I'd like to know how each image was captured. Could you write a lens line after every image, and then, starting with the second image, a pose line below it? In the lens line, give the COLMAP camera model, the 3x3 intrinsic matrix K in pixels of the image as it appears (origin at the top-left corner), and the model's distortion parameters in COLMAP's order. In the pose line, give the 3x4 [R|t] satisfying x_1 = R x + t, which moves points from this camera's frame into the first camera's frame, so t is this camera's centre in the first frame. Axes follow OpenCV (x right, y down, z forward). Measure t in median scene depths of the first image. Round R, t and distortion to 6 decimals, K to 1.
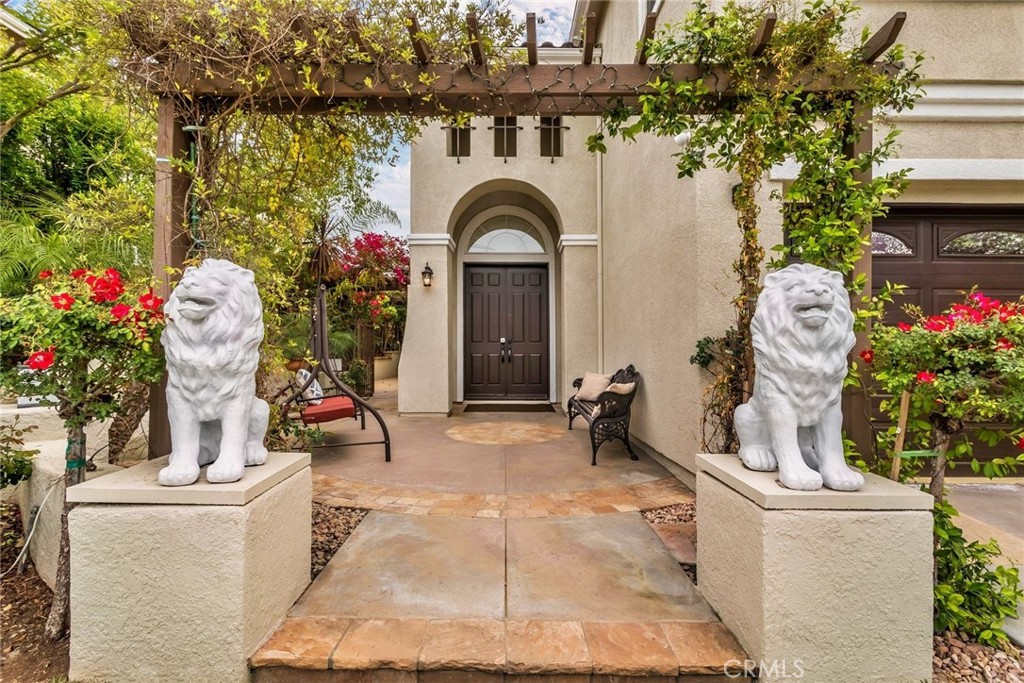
lens RADIAL K [[481.6, 0, 512.0], [0, 481.6, 341.5], [0, 0, 1]] dist [0.000681, 0.001639]
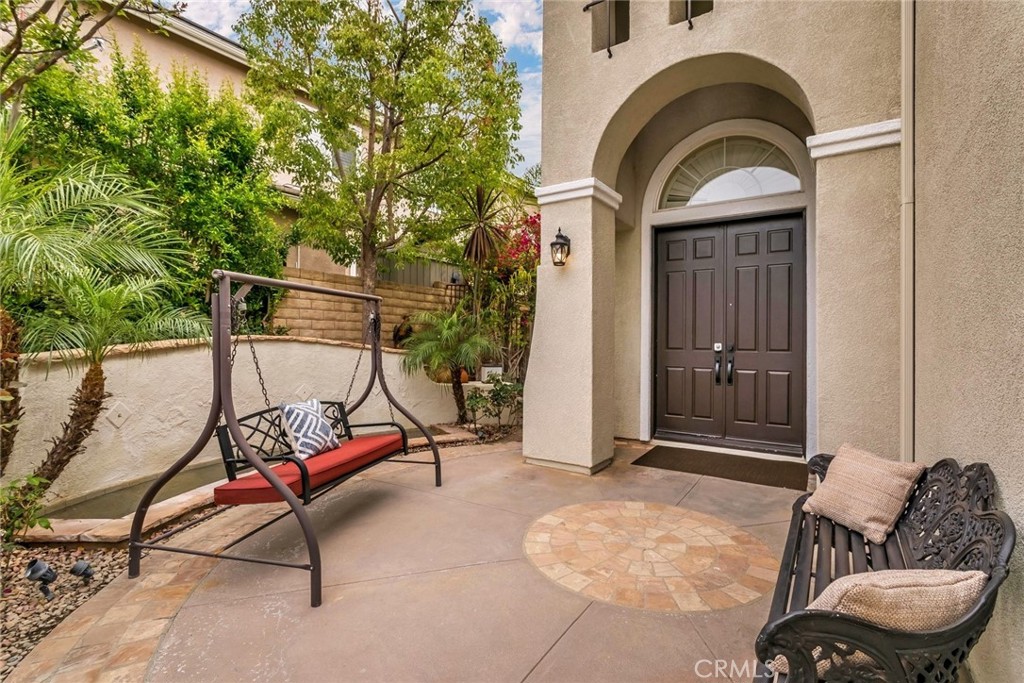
lens RADIAL K [[483.5, 0, 512.5], [0, 483.5, 339.2], [0, 0, 1]] dist [0.001159, 0.000772]
pose [[0.836231, 0.003332, -0.548368, 0.120158], [0.003047, 0.999938, 0.010722, -0.023593], [0.548369, -0.010637, 0.836169, 0.421538]]
